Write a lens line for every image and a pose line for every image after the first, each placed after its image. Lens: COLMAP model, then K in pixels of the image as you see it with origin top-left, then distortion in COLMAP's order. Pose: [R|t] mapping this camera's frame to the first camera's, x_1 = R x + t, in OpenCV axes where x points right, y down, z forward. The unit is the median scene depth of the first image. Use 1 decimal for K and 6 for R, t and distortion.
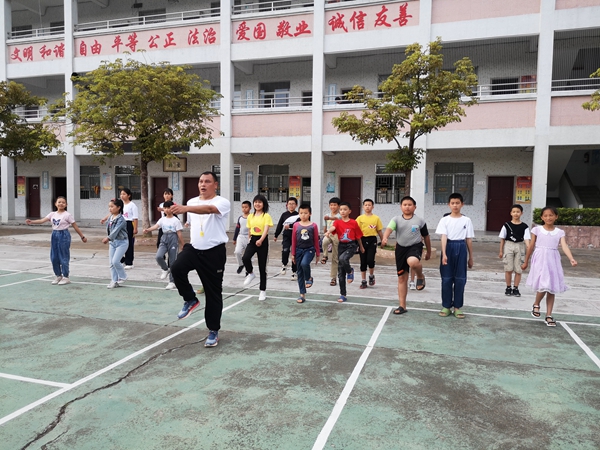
lens RADIAL K [[511.2, 0, 300.0], [0, 511.2, 225.0], [0, 0, 1]] dist [0.127906, -0.201966]
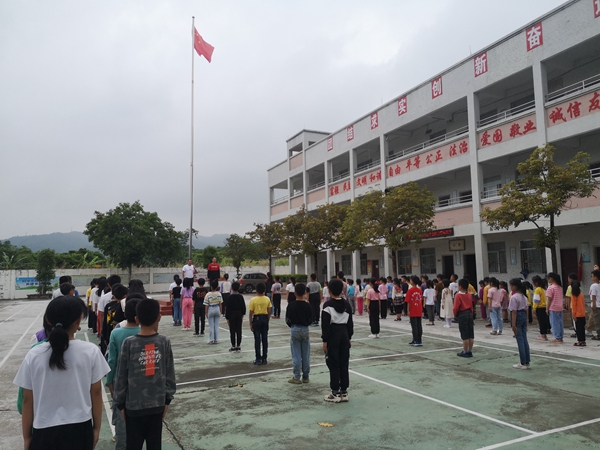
lens RADIAL K [[511.2, 0, 300.0], [0, 511.2, 225.0], [0, 0, 1]] dist [0.127906, -0.201966]
pose [[0.682380, -0.095172, -0.724775, 0.483236], [-0.009050, 0.990312, -0.138562, 0.015619], [0.730941, 0.101111, 0.674908, -0.167977]]
